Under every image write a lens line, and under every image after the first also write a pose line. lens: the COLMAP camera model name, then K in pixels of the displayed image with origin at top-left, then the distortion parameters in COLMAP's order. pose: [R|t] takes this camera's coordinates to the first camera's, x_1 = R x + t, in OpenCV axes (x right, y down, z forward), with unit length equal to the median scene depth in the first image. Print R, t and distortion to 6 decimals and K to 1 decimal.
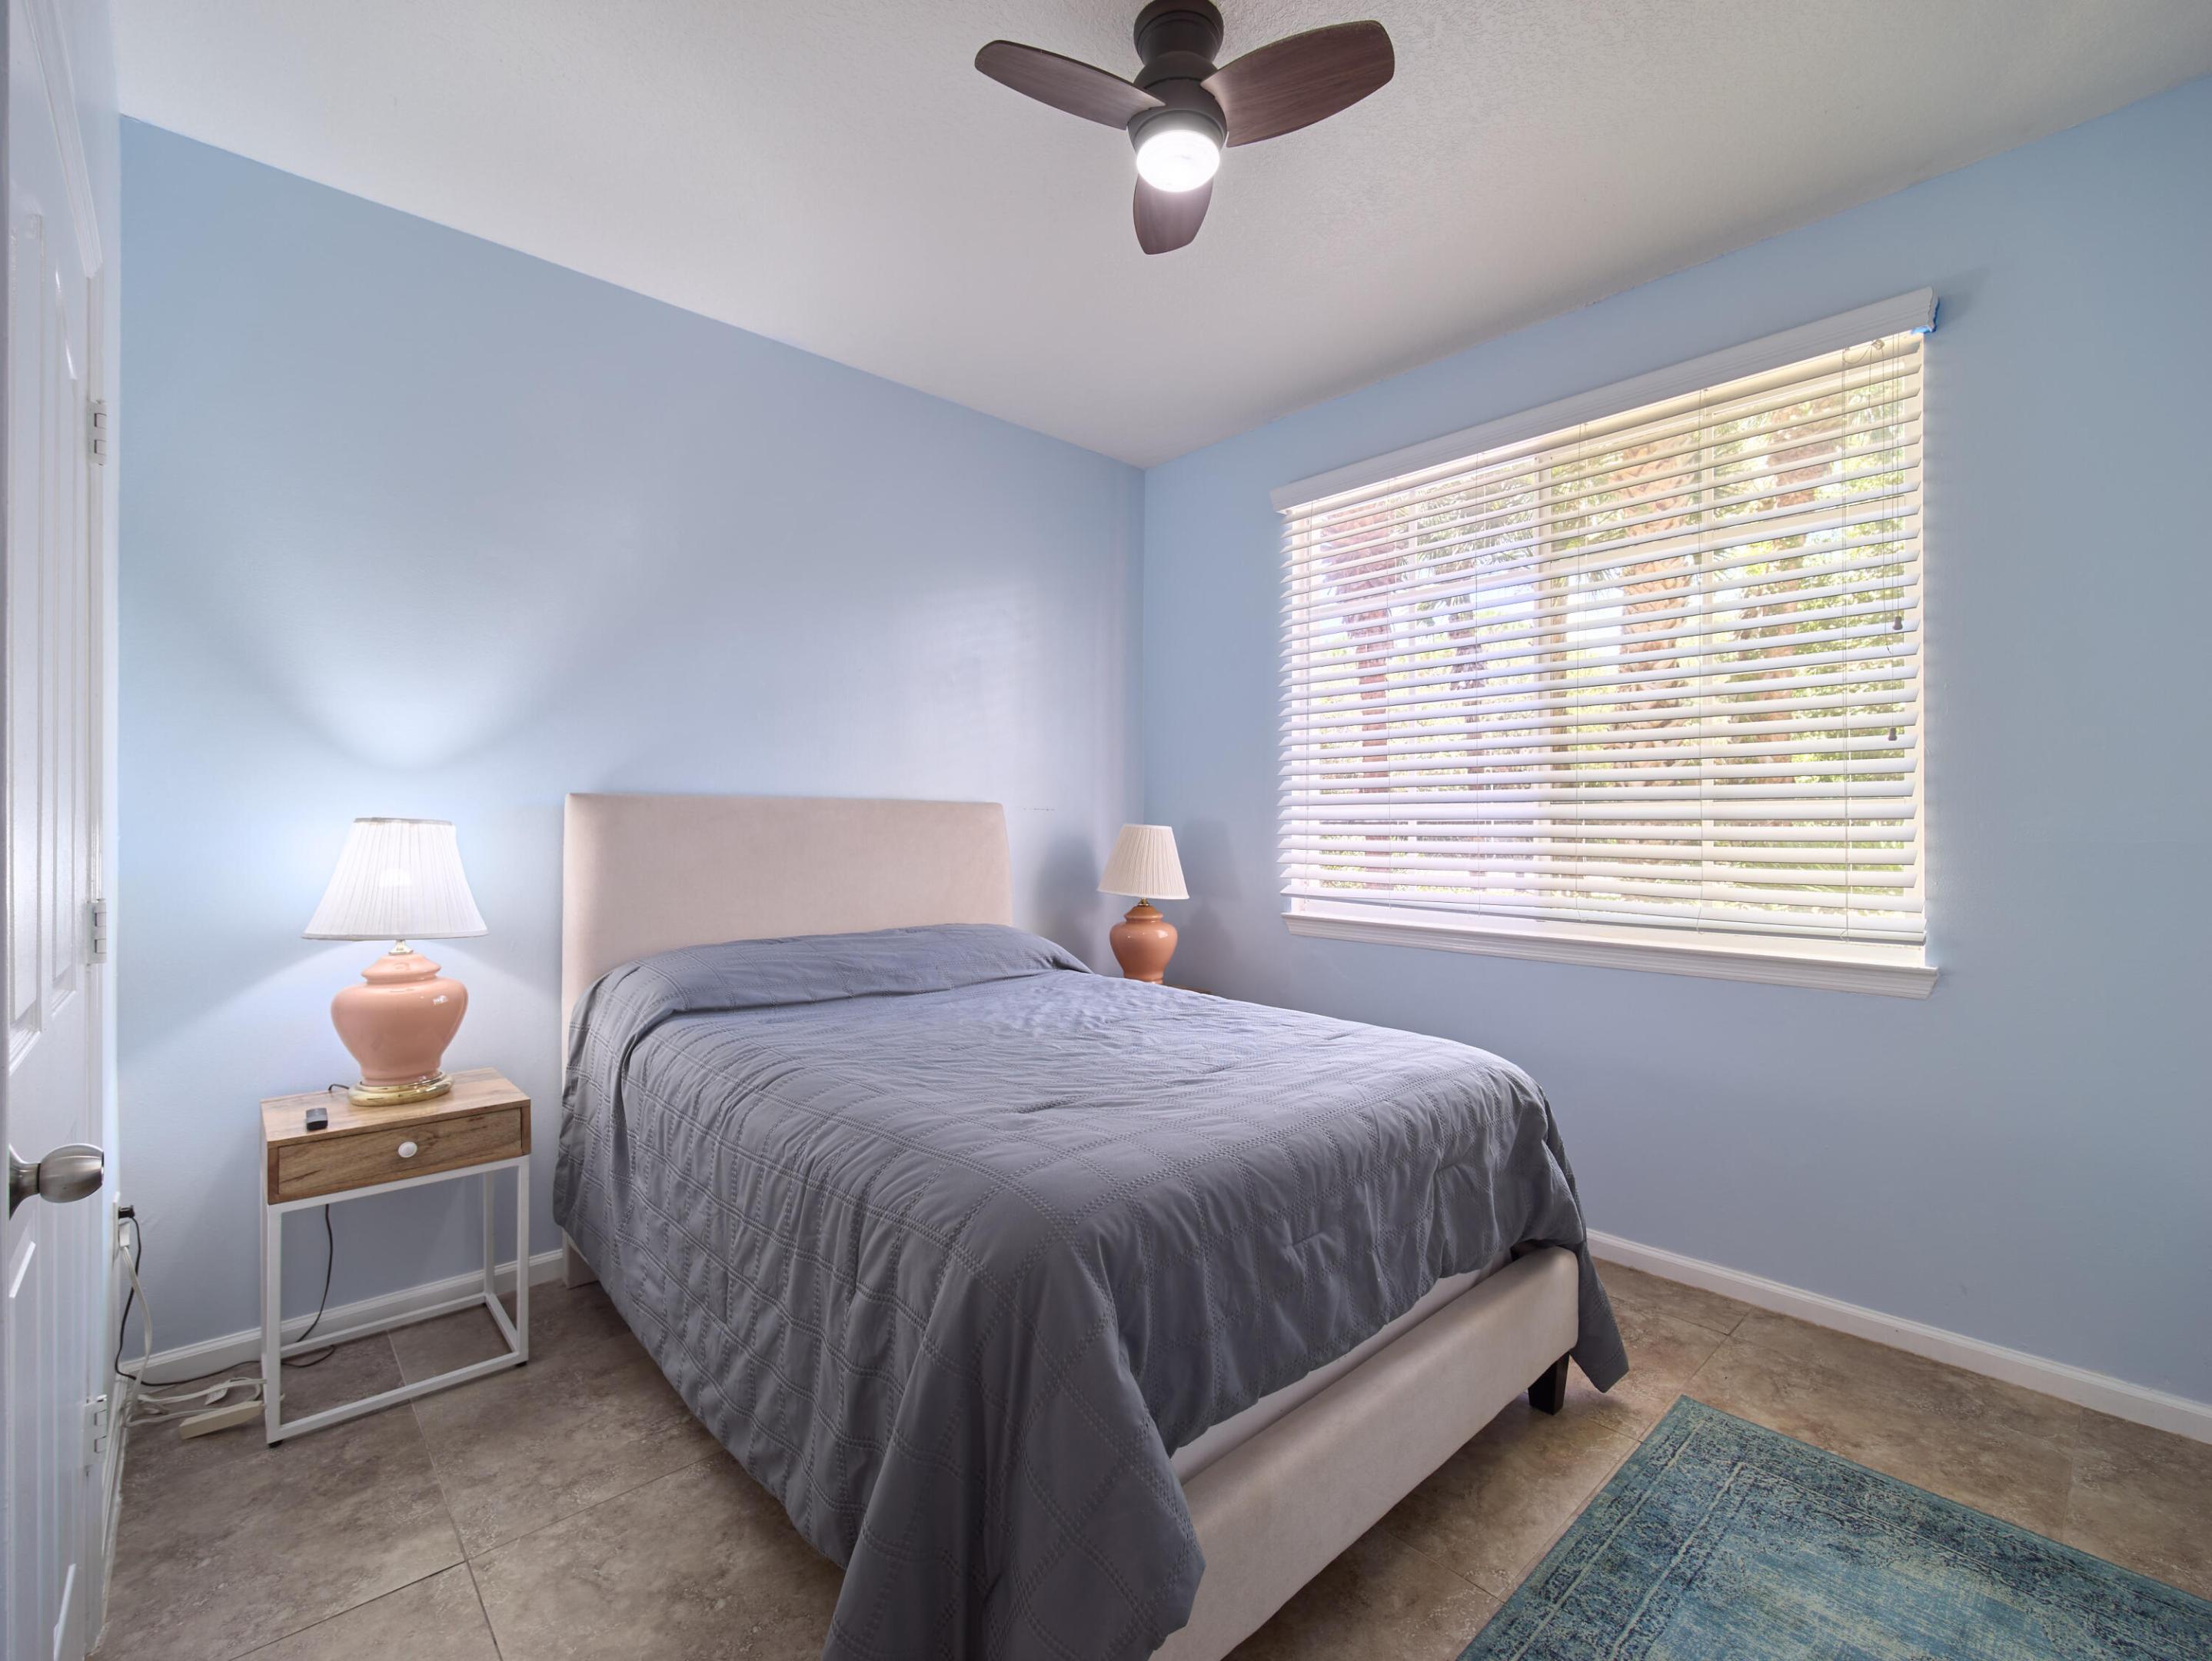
lens RADIAL K [[974.7, 0, 1109.7], [0, 974.7, 823.5], [0, 0, 1]] dist [0.001482, -0.015070]
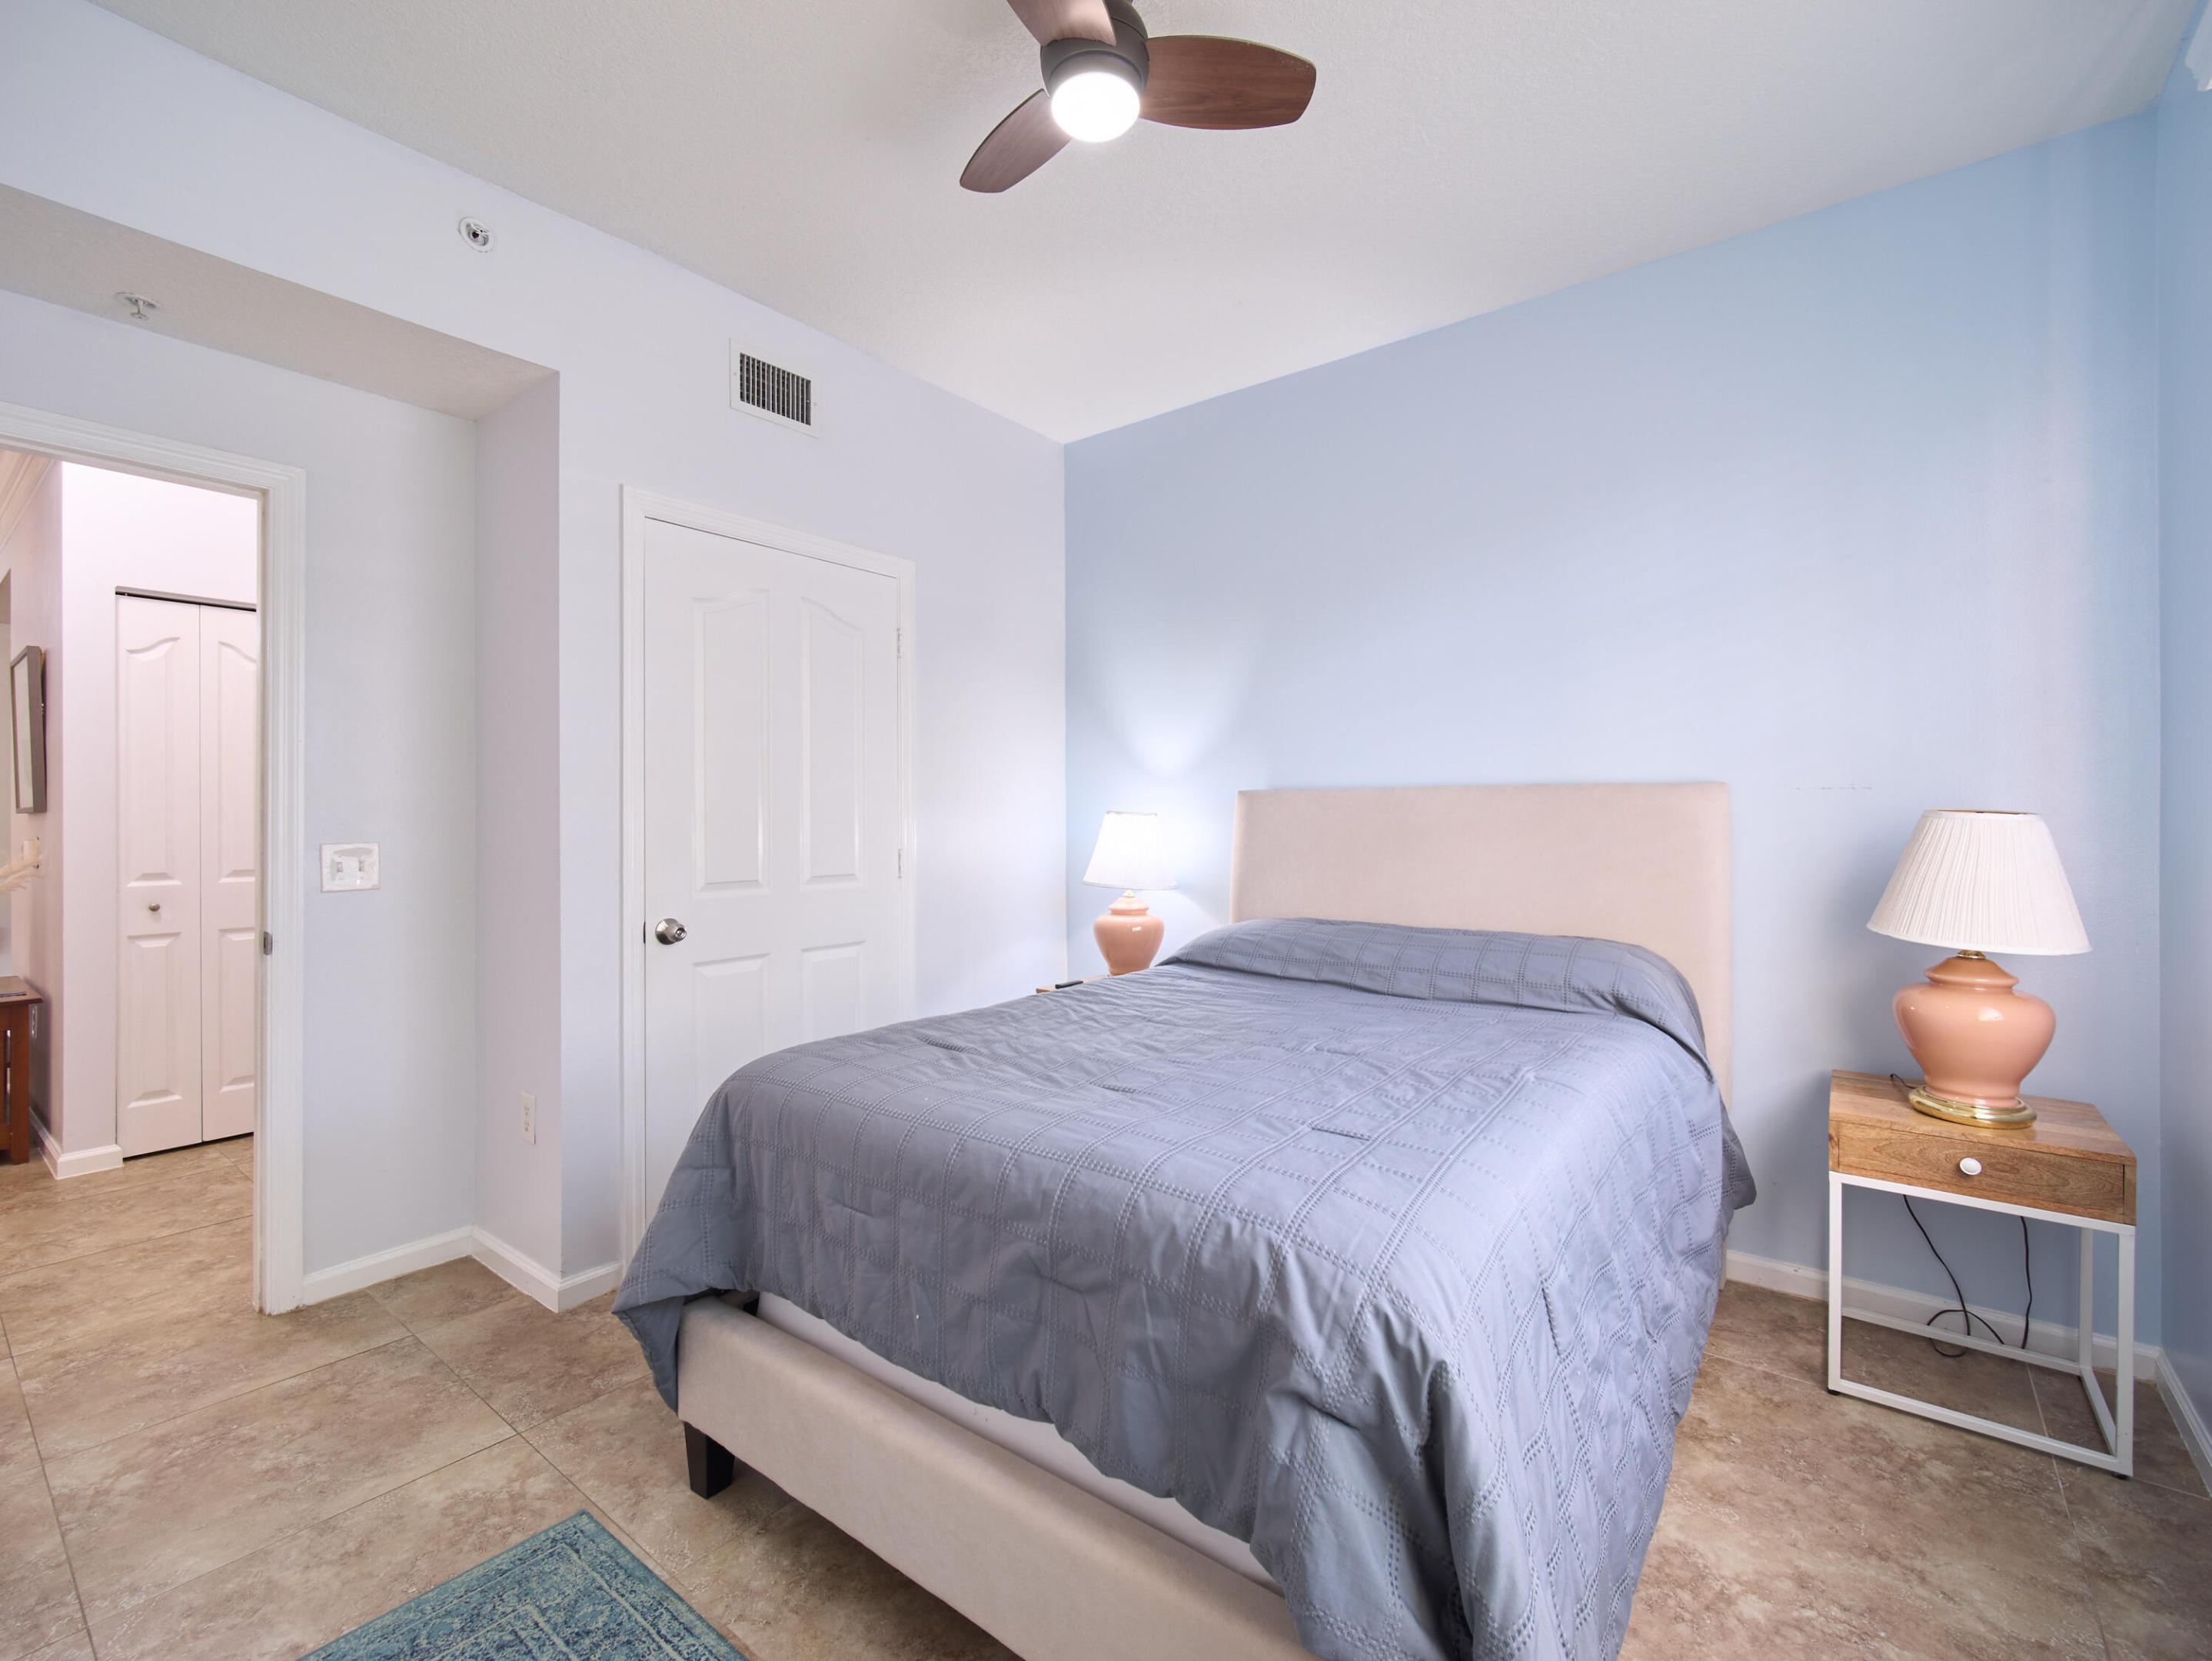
lens RADIAL K [[974.7, 0, 1109.7], [0, 974.7, 823.5], [0, 0, 1]] dist [0.001482, -0.015070]
pose [[0.164149, 0.004828, -0.986424, 0.616244], [0.004335, 0.999975, 0.005616, 0.003435], [0.986426, -0.005198, 0.164123, 0.530581]]
